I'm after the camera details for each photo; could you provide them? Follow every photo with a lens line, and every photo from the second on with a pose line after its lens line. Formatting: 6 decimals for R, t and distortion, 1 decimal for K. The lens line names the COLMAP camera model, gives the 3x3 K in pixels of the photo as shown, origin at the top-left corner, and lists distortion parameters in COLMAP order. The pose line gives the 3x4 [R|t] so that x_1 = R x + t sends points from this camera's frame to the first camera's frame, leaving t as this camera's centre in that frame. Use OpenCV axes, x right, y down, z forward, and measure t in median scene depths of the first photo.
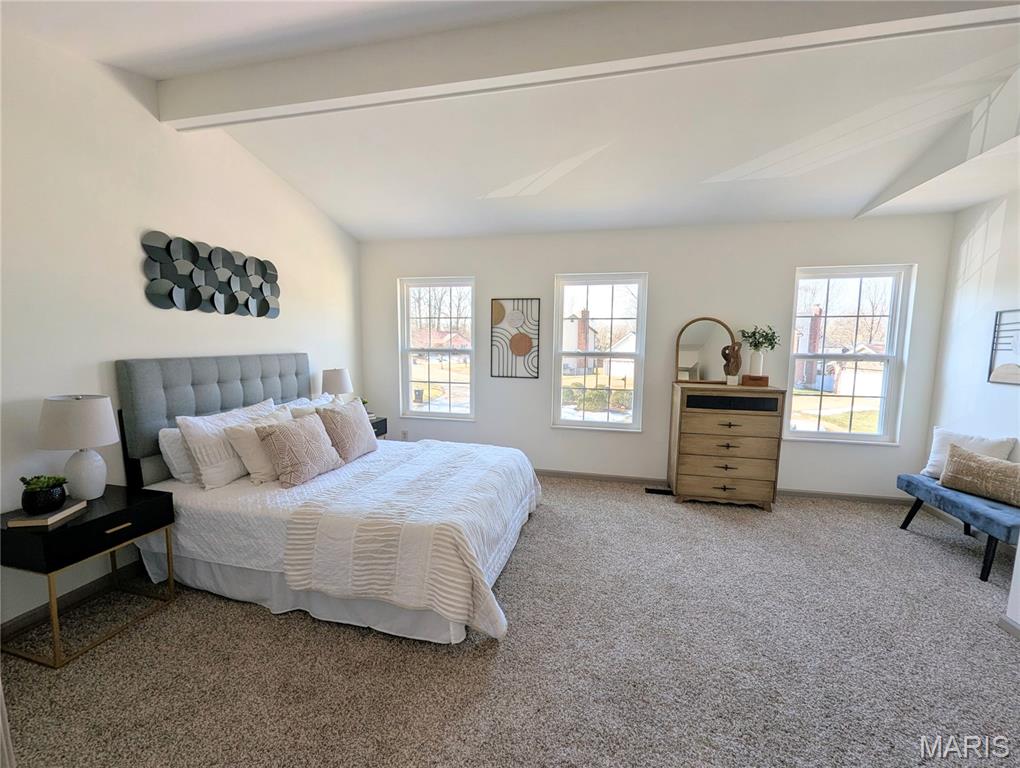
lens RADIAL K [[402.0, 0, 514.4], [0, 402.0, 383.0], [0, 0, 1]] dist [0.003515, -0.001650]
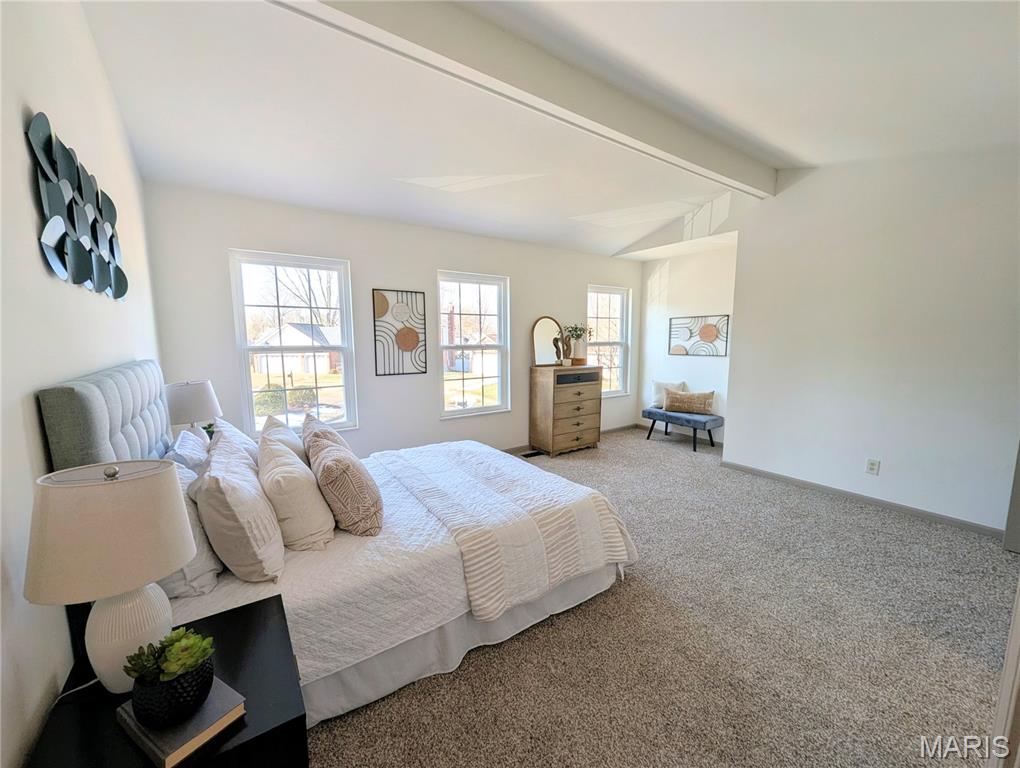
lens RADIAL K [[402.0, 0, 516.9], [0, 402.0, 383.4], [0, 0, 1]] dist [0.003515, -0.001650]
pose [[0.670700, -0.097622, 0.735276, -0.609939], [0.083232, 0.994946, 0.056176, -0.027474], [-0.737044, 0.023521, 0.675436, 0.192942]]
